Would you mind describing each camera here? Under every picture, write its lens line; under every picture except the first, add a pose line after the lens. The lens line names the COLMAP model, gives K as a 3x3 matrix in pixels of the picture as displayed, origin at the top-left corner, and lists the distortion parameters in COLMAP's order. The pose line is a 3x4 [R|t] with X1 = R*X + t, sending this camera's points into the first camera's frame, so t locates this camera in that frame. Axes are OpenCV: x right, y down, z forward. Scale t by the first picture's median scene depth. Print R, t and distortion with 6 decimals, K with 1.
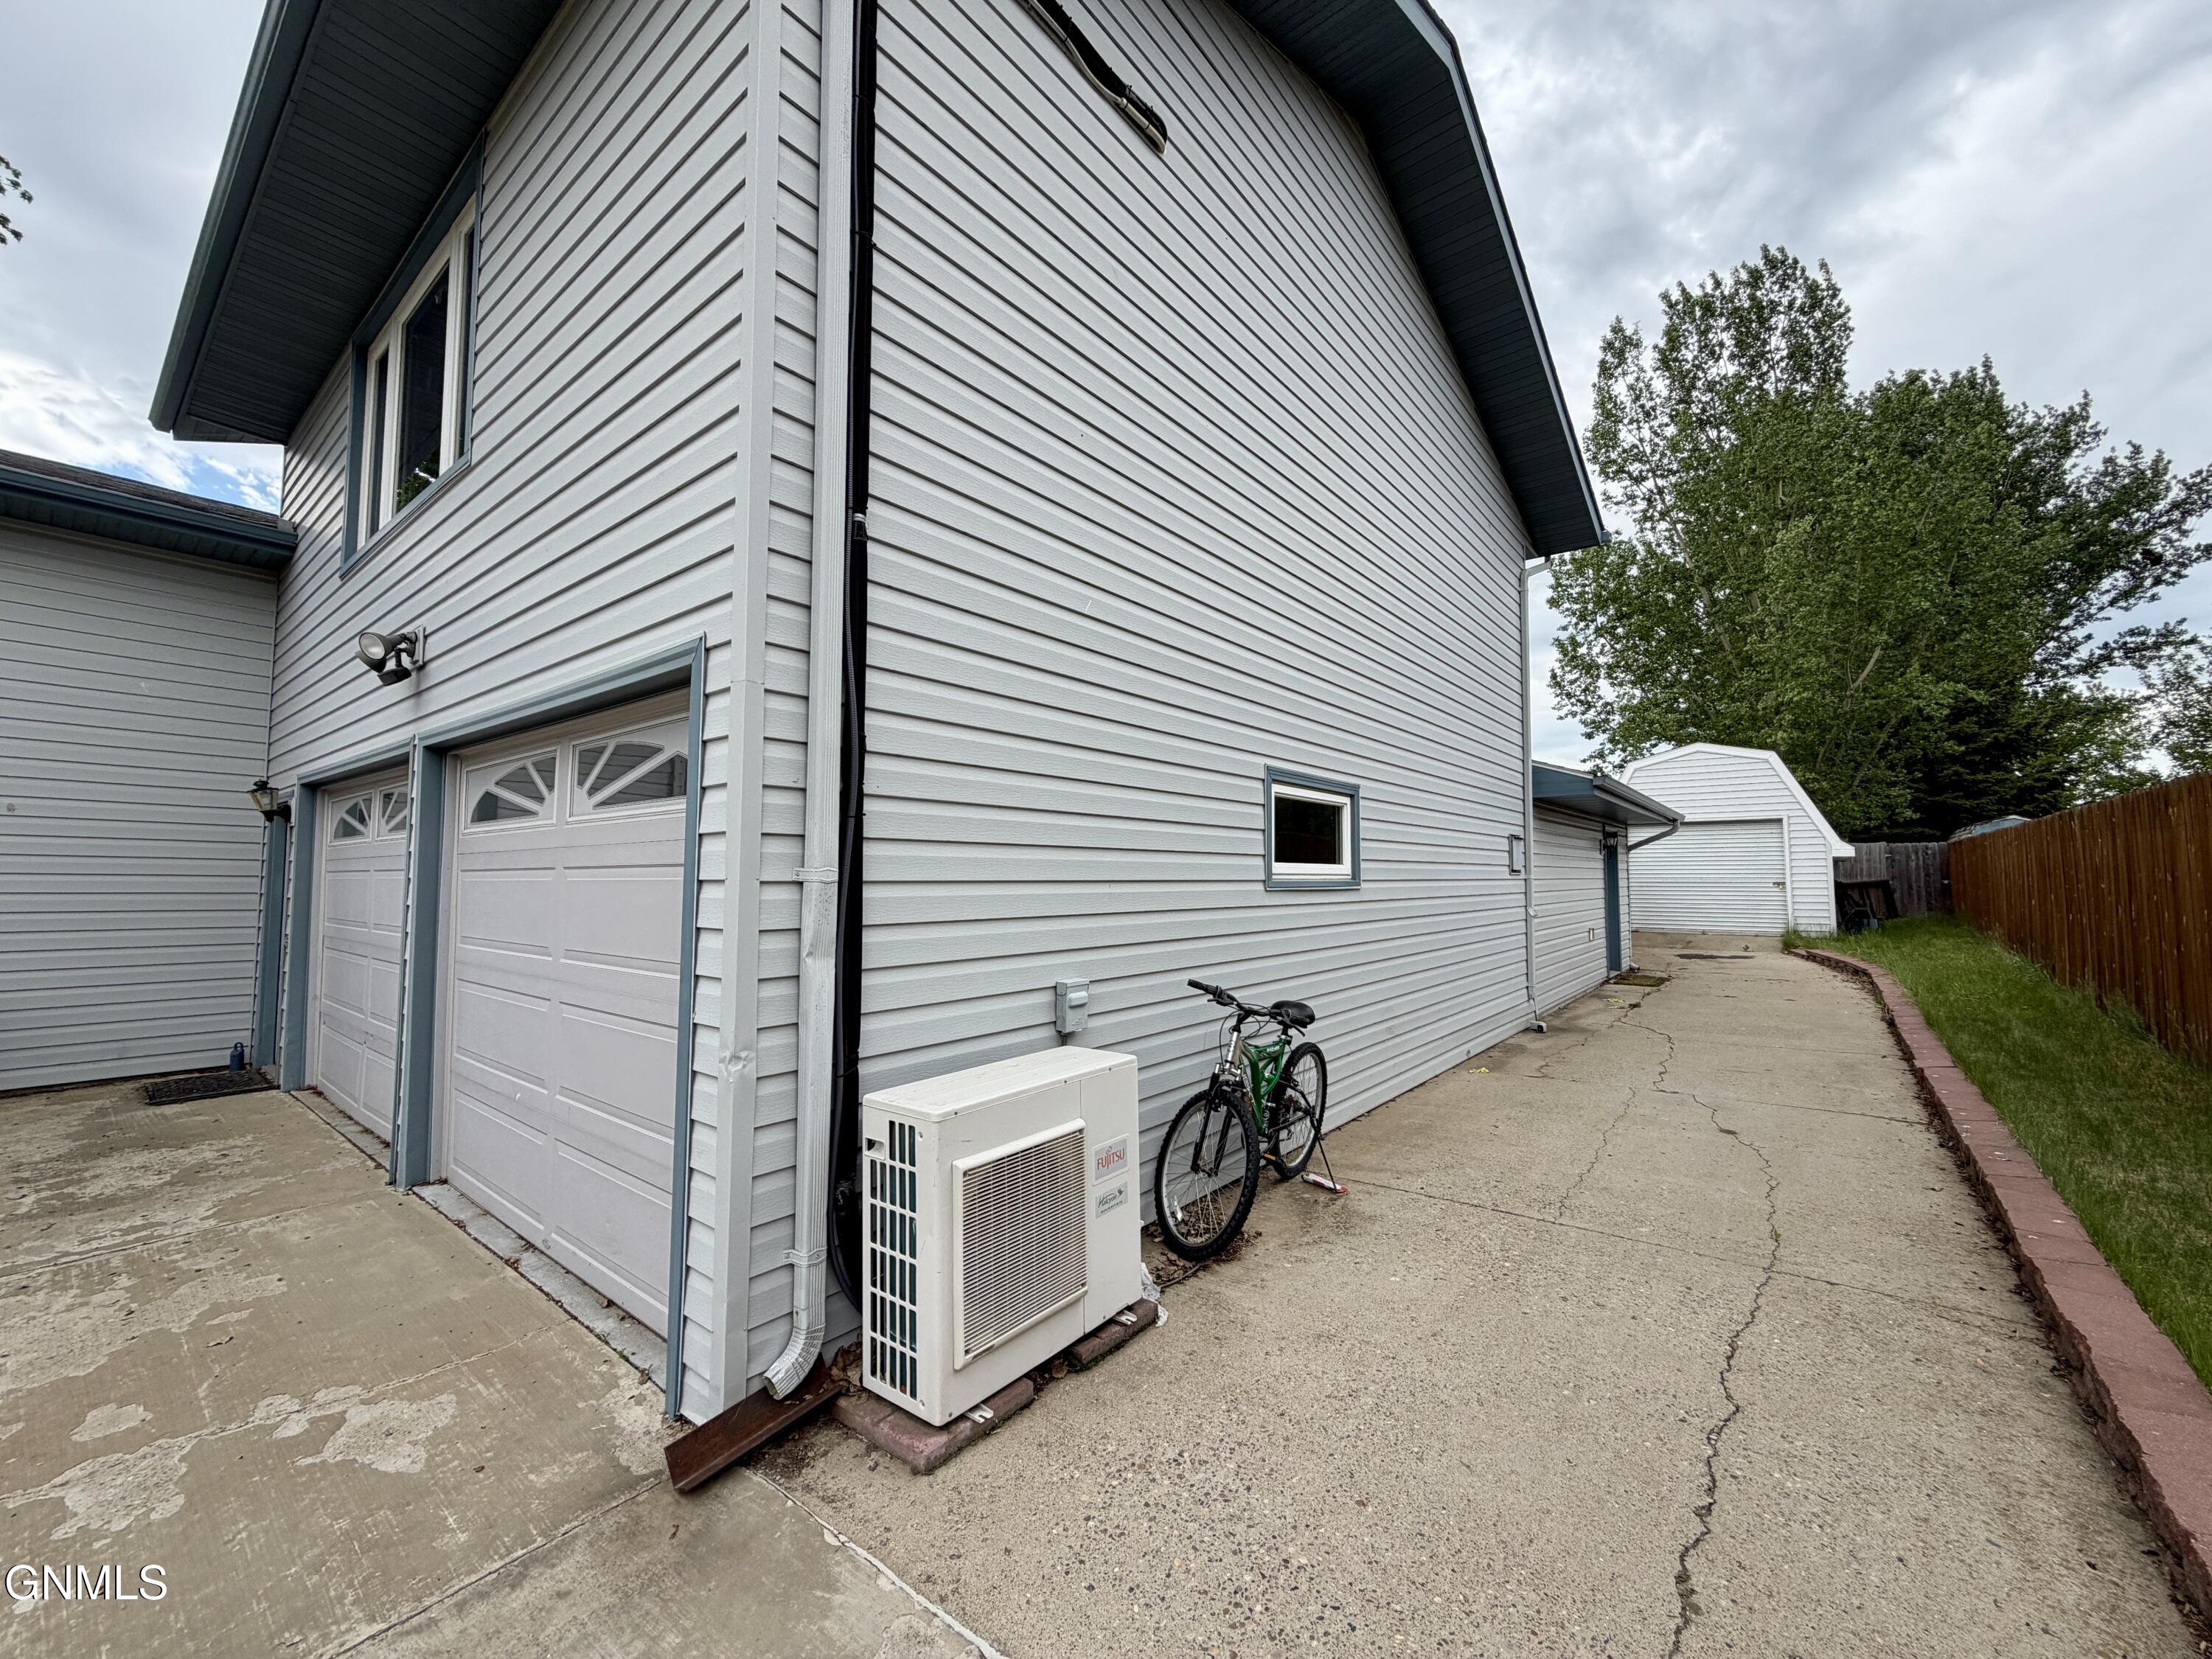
lens RADIAL K [[883.3, 0, 1106.0], [0, 883.3, 829.5], [0, 0, 1]] dist [-0.000874, 0.000787]
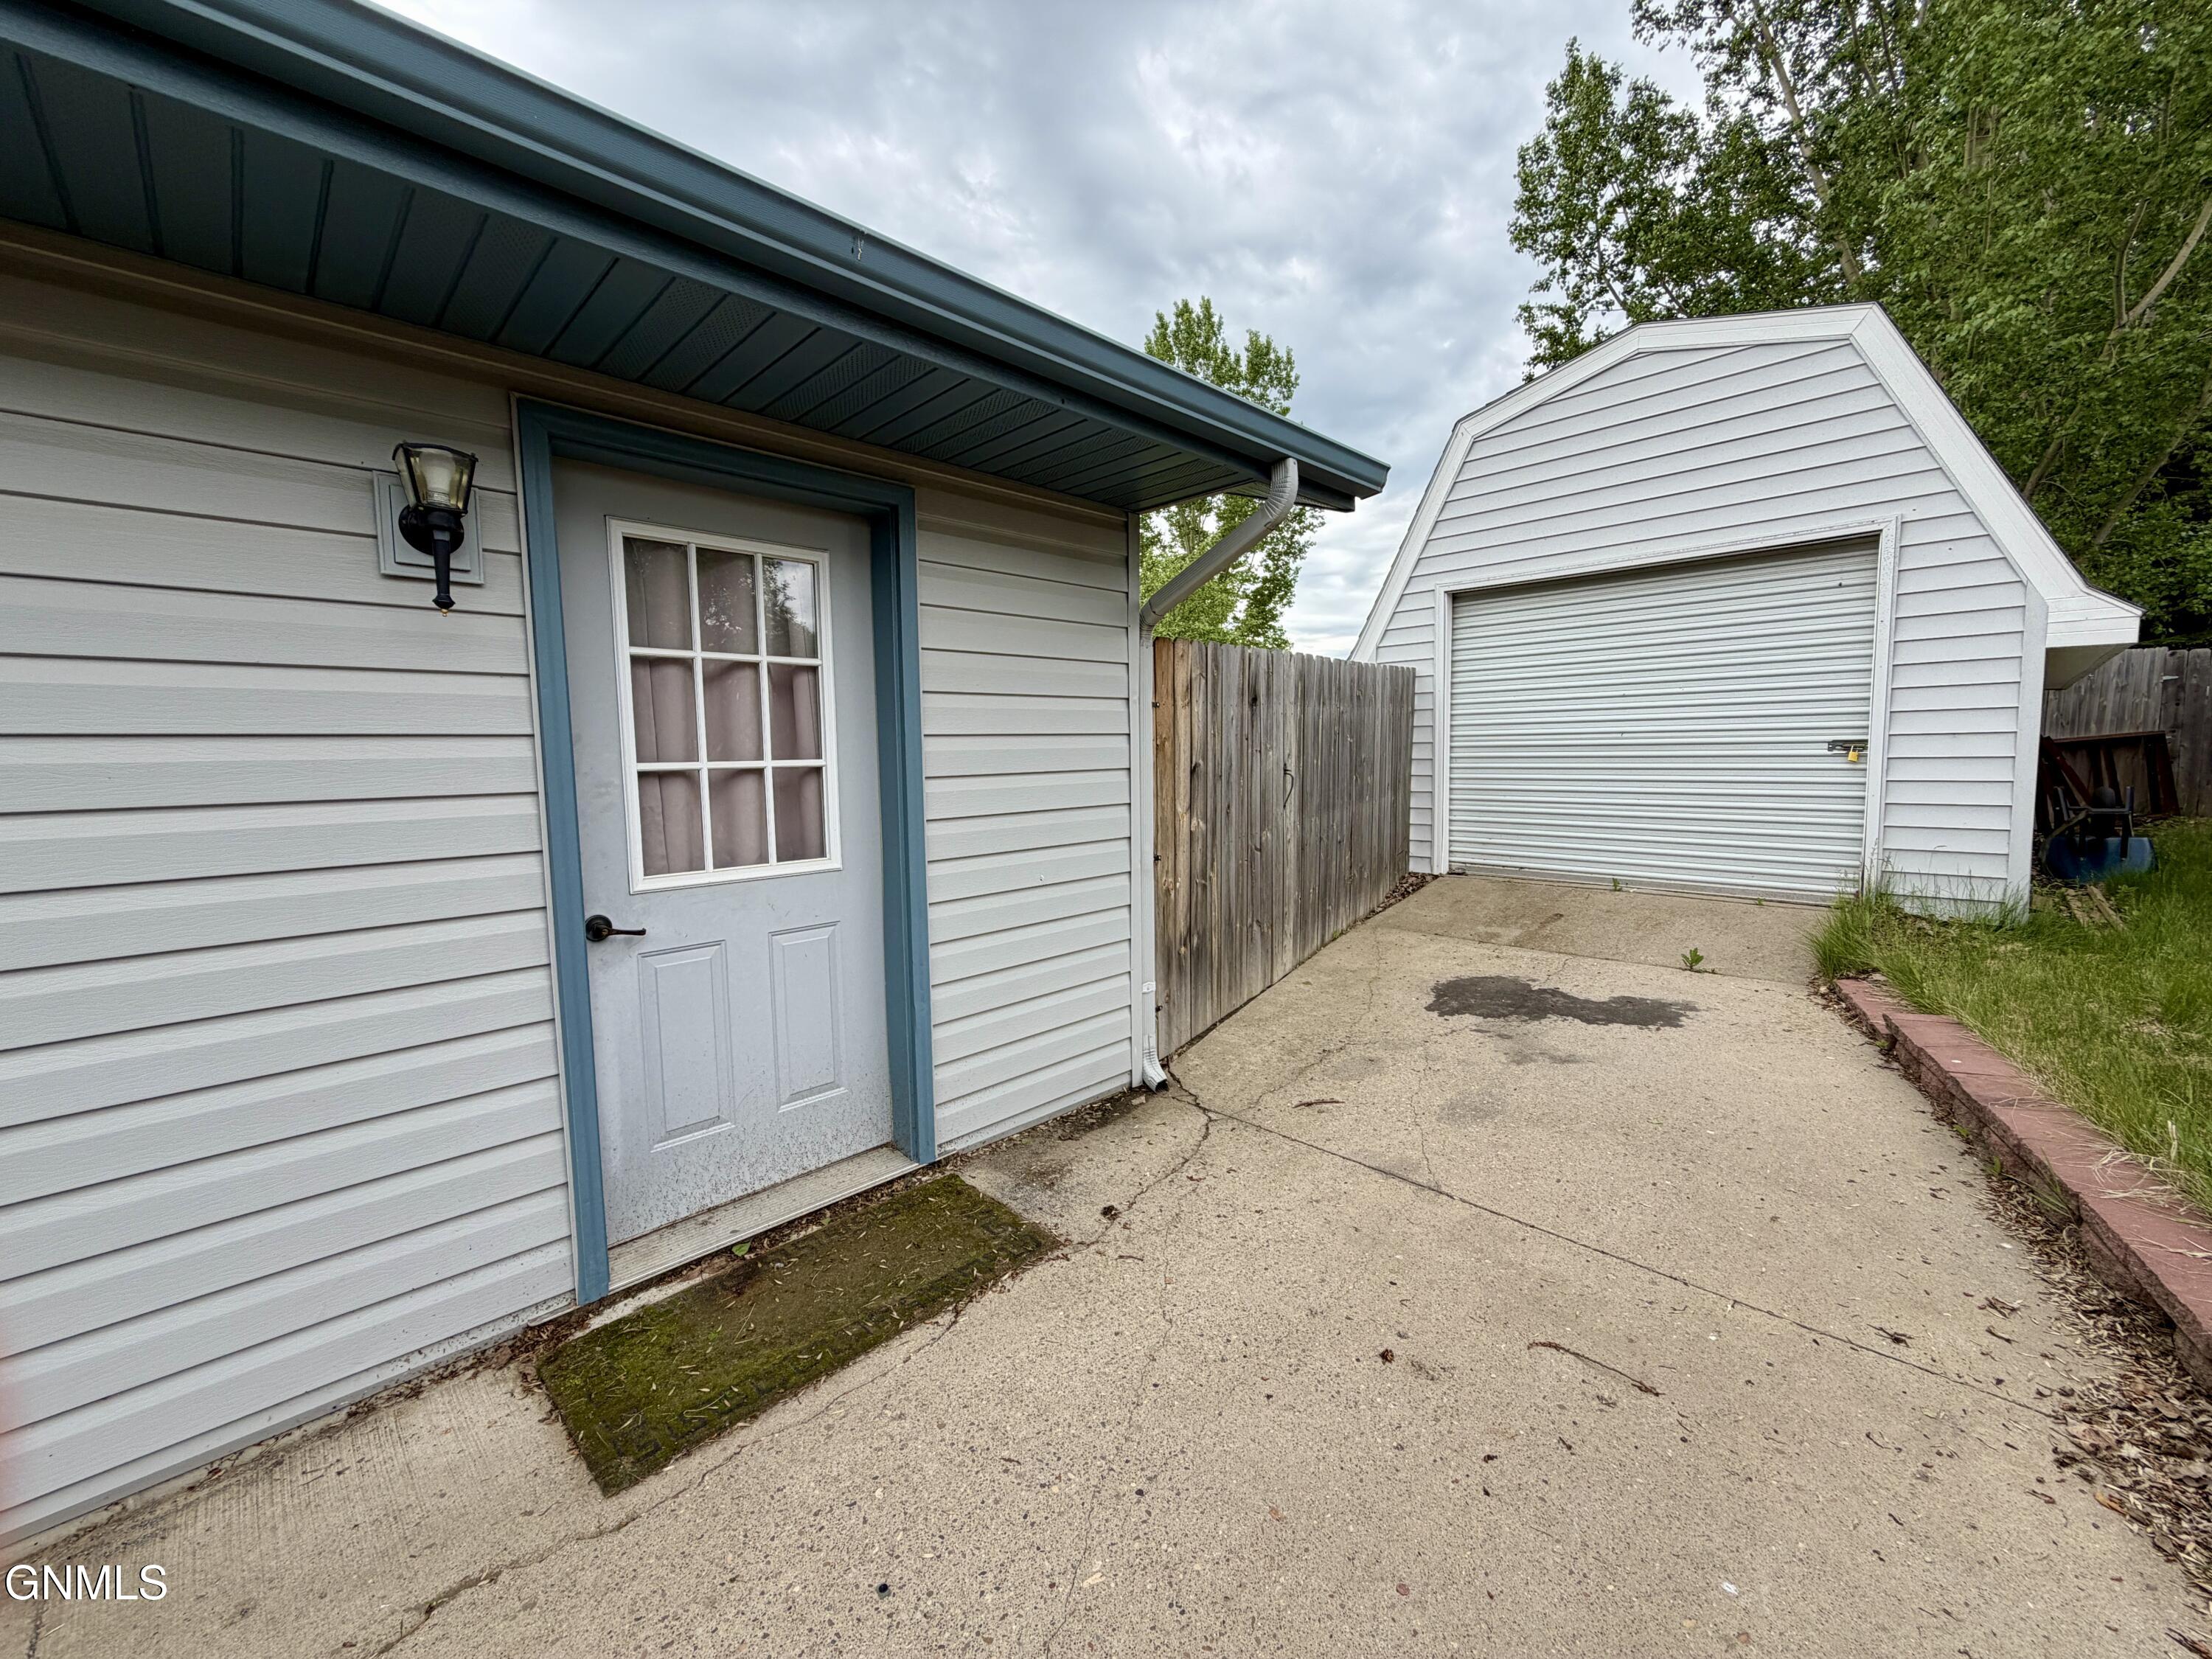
lens RADIAL K [[883.3, 0, 1106.0], [0, 883.3, 829.5], [0, 0, 1]] dist [-0.000874, 0.000787]
pose [[0.993850, -0.005743, -0.110588, 0.397951], [0.021714, 0.989375, 0.143759, 0.029869], [0.108587, -0.145276, 0.983414, 0.489266]]
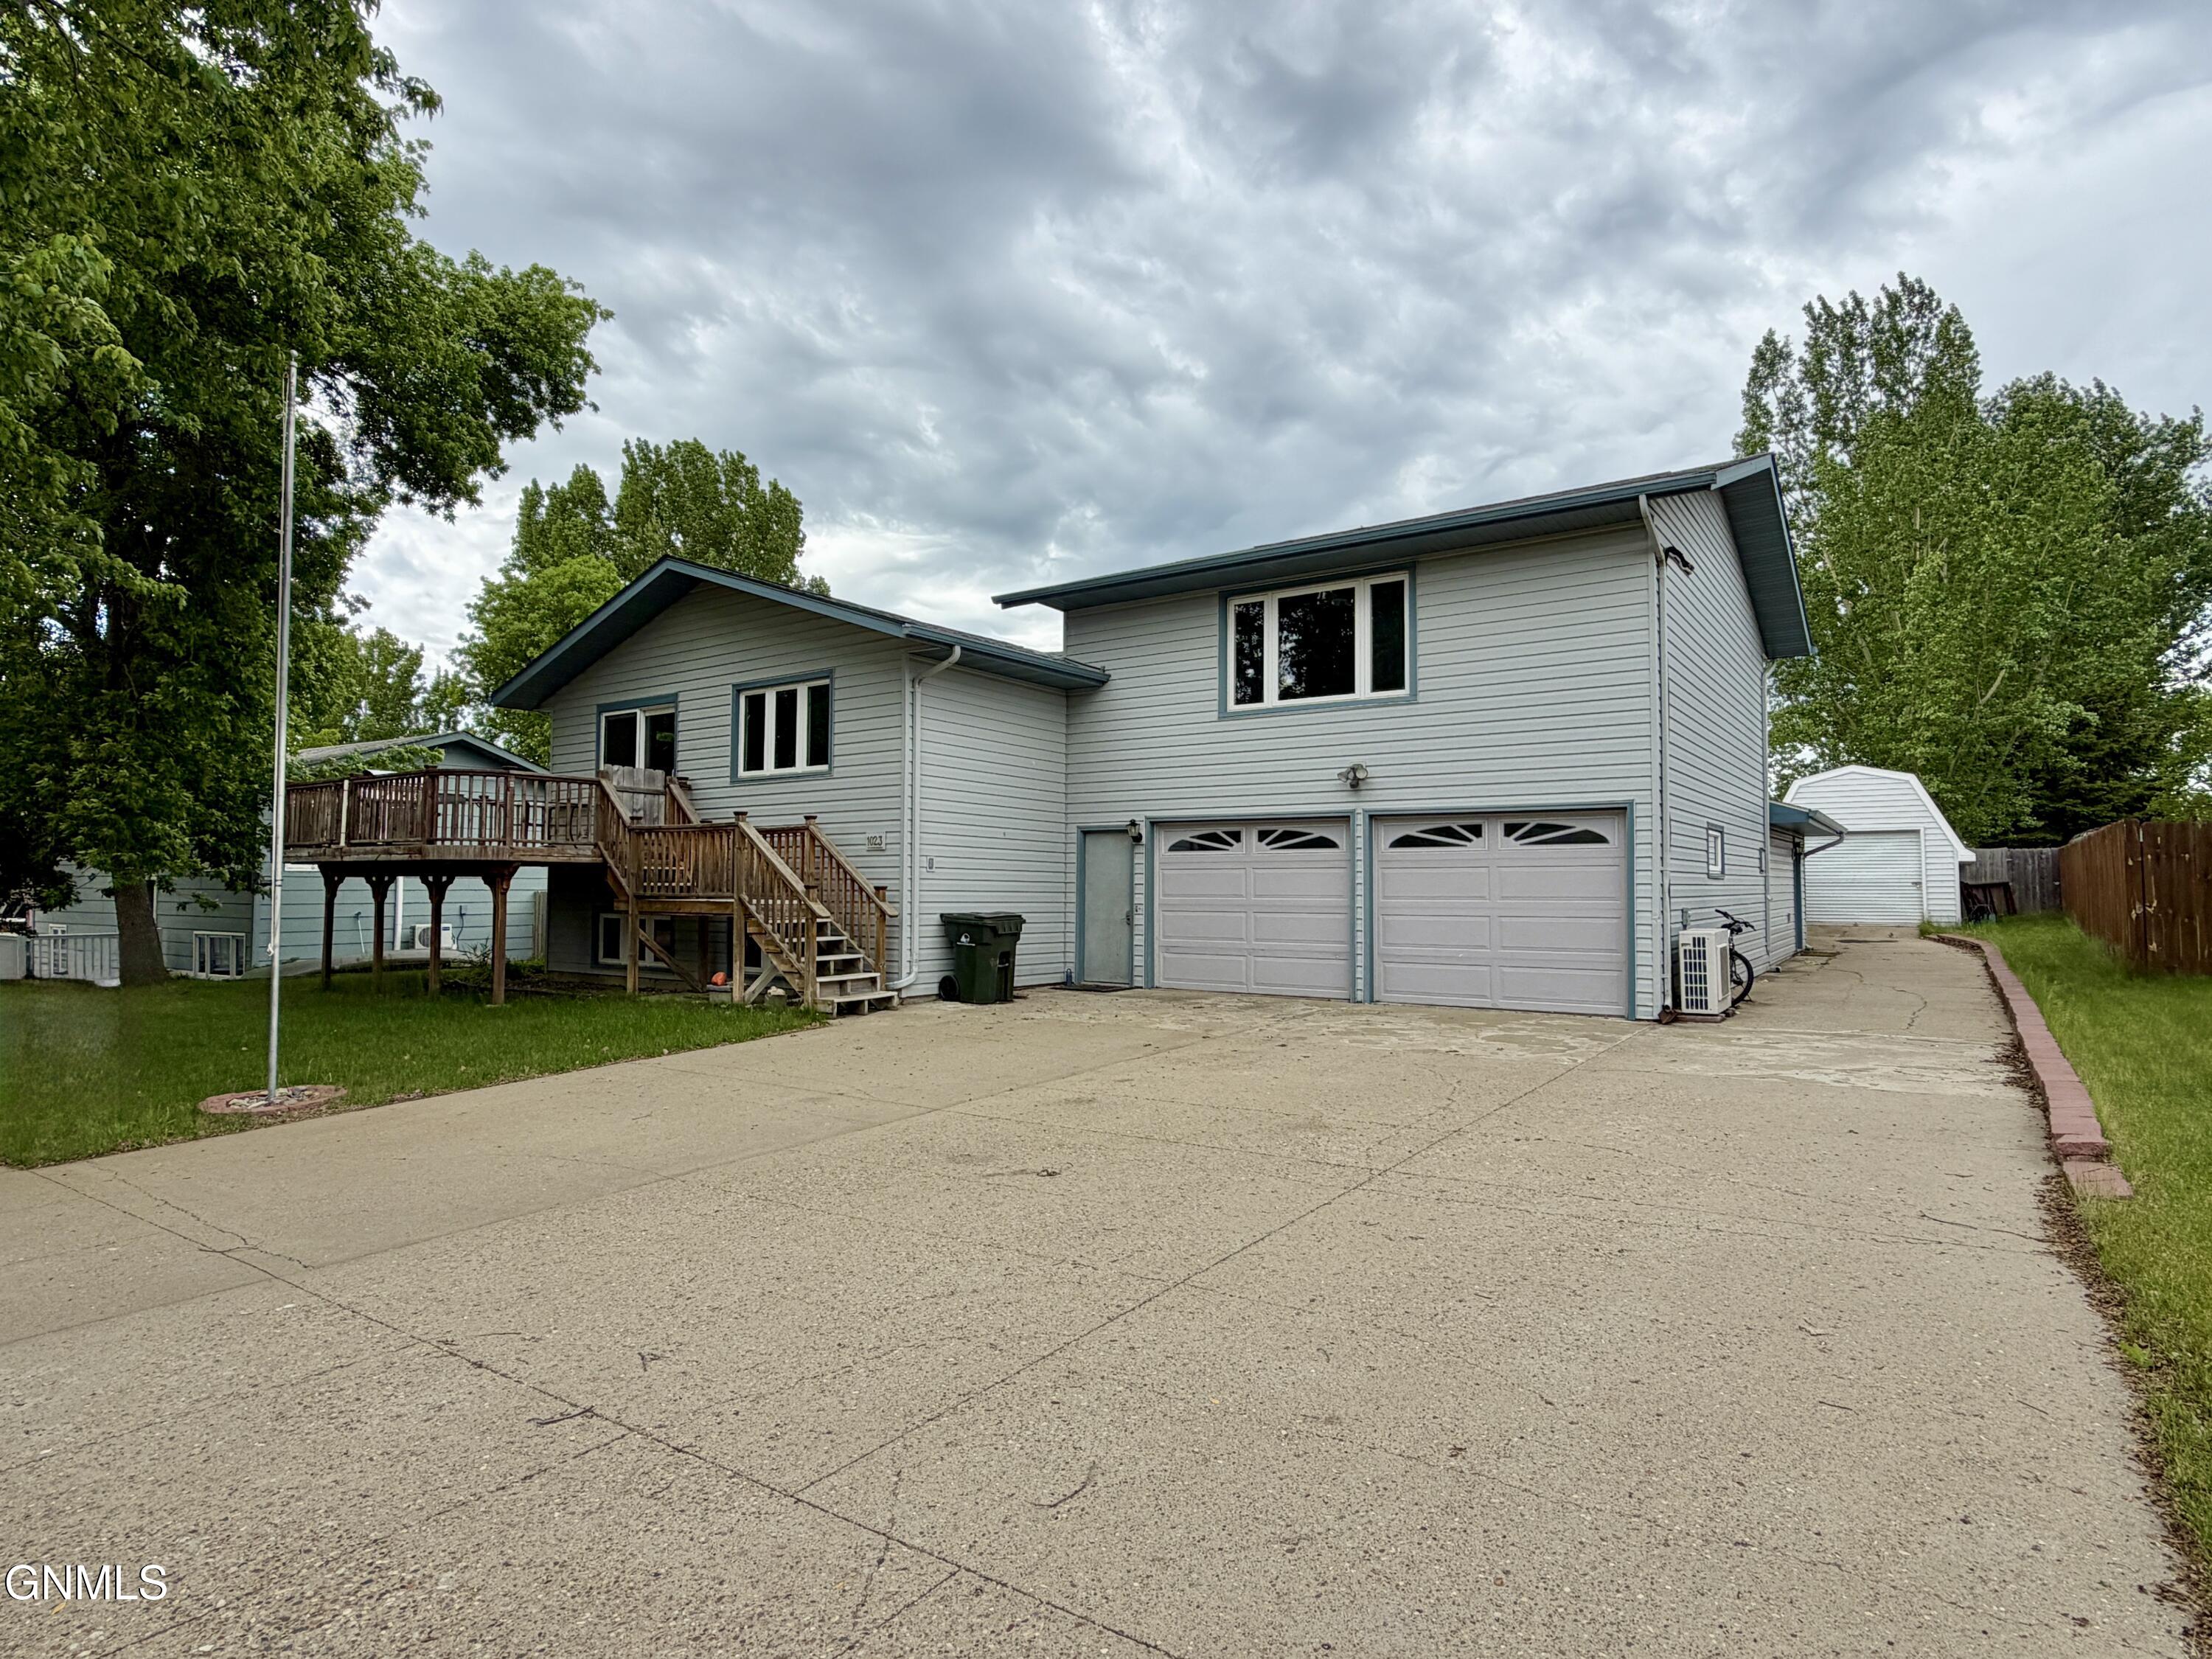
lens RADIAL K [[1226.2, 0, 1106.0], [0, 1226.2, 829.5], [0, 0, 1]] dist [0.003965, -0.000291]
pose [[0.997321, 0.003756, 0.073052, -0.371210], [-0.004405, 0.999952, 0.008728, -0.017585], [-0.073015, -0.009026, 0.997290, -0.471681]]
